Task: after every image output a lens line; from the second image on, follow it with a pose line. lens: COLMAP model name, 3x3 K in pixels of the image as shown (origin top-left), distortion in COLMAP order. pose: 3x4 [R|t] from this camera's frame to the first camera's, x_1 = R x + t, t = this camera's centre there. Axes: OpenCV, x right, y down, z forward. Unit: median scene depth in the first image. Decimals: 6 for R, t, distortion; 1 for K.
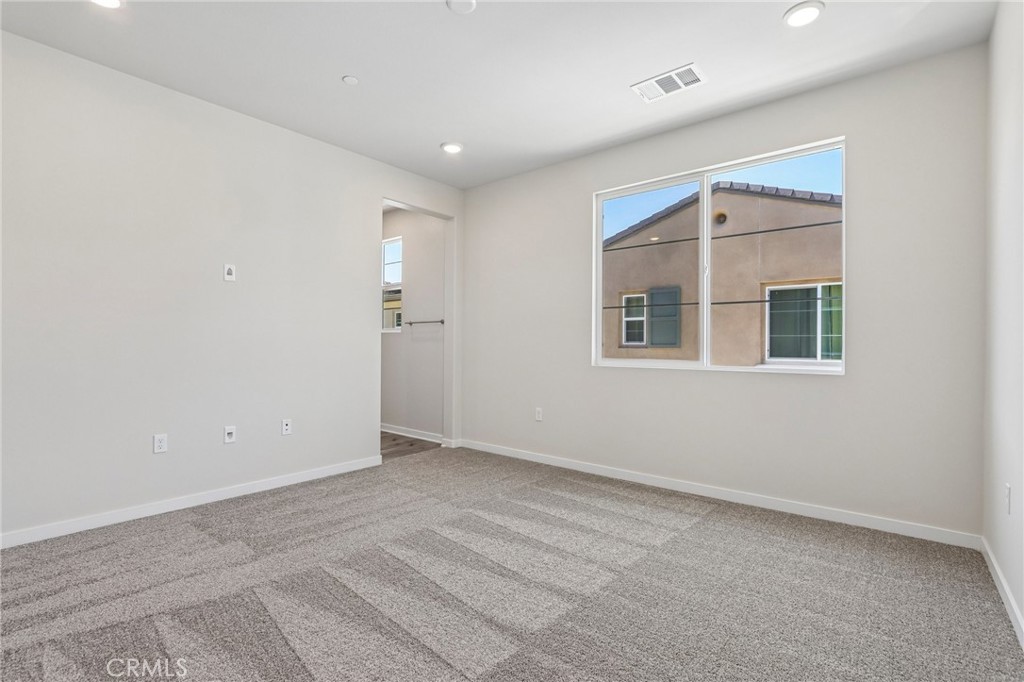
lens RADIAL K [[471.5, 0, 511.4], [0, 471.5, 342.6], [0, 0, 1]] dist [-0.013845, 0.000783]
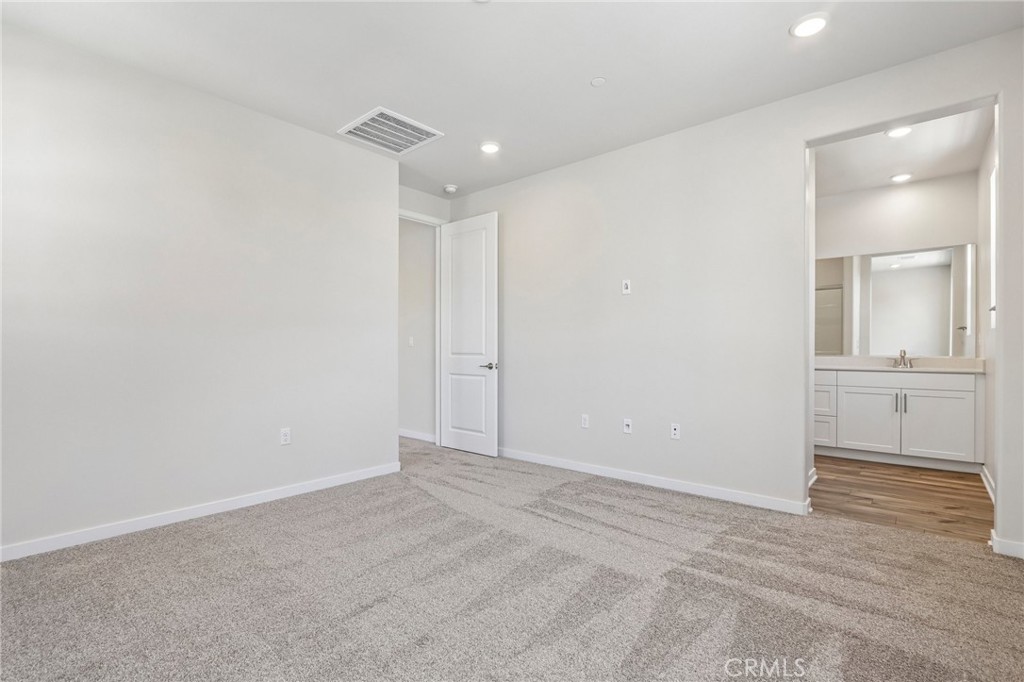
lens RADIAL K [[471.5, 0, 513.4], [0, 471.5, 349.8], [0, 0, 1]] dist [-0.013845, 0.000783]
pose [[0.013634, 0.002661, -0.999904, 0.689651], [-0.003744, 0.999990, 0.002610, 0.006224], [0.999900, 0.003708, 0.013644, 0.857780]]
